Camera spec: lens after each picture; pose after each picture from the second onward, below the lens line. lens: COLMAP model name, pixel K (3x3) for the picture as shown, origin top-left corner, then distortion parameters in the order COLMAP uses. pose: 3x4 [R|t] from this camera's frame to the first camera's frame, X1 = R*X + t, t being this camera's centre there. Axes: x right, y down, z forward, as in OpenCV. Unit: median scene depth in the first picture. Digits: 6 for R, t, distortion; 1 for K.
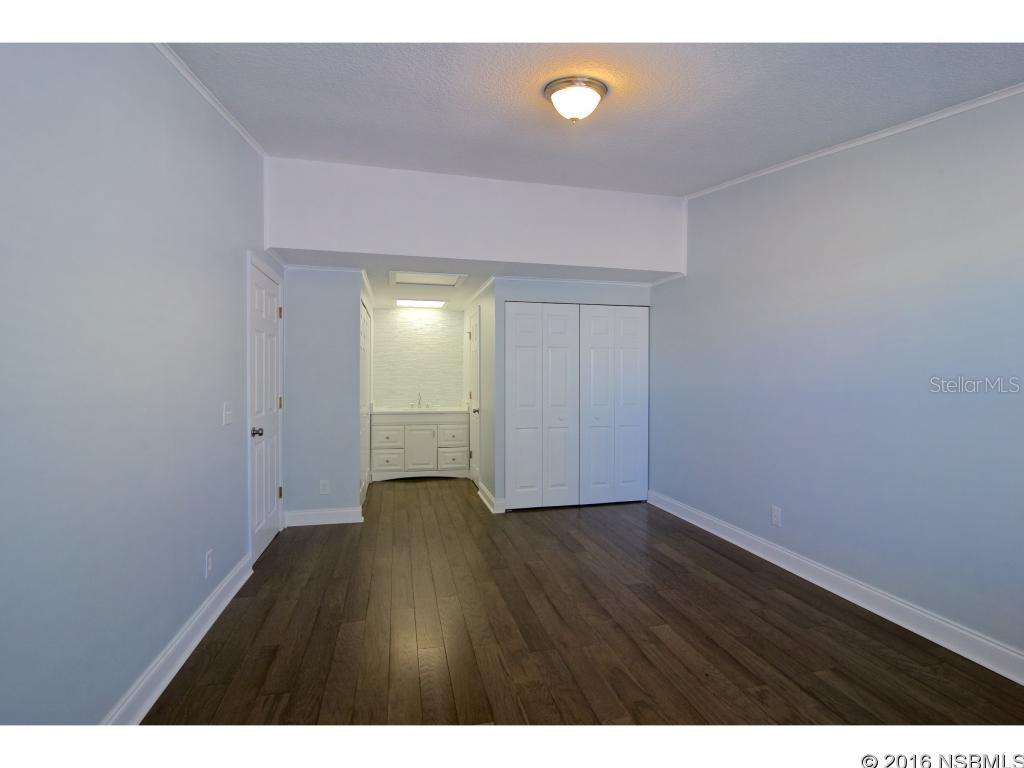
lens RADIAL K [[468.4, 0, 512.9], [0, 468.4, 389.7], [0, 0, 1]] dist [-0.001969, -0.000049]
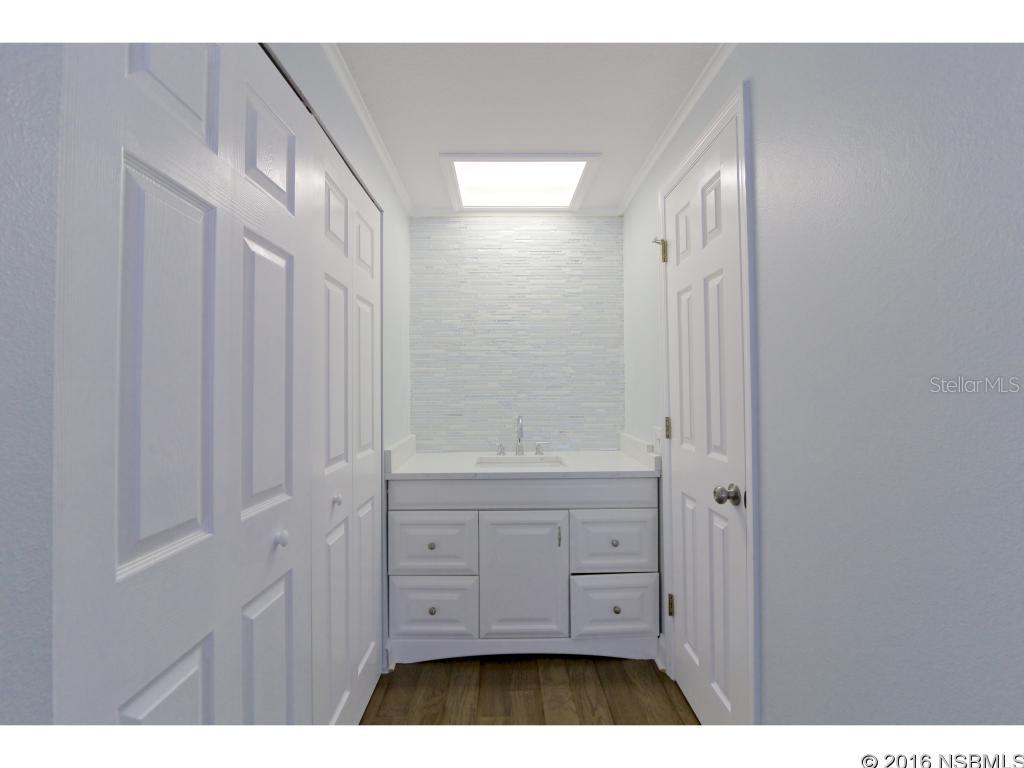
lens RADIAL K [[468.4, 0, 511.0], [0, 468.4, 385.3], [0, 0, 1]] dist [-0.001969, -0.000049]
pose [[0.977781, -0.012114, -0.209278, -0.128819], [0.005811, 0.999512, -0.030706, -0.008599], [0.209548, 0.028807, 0.977374, 0.642967]]
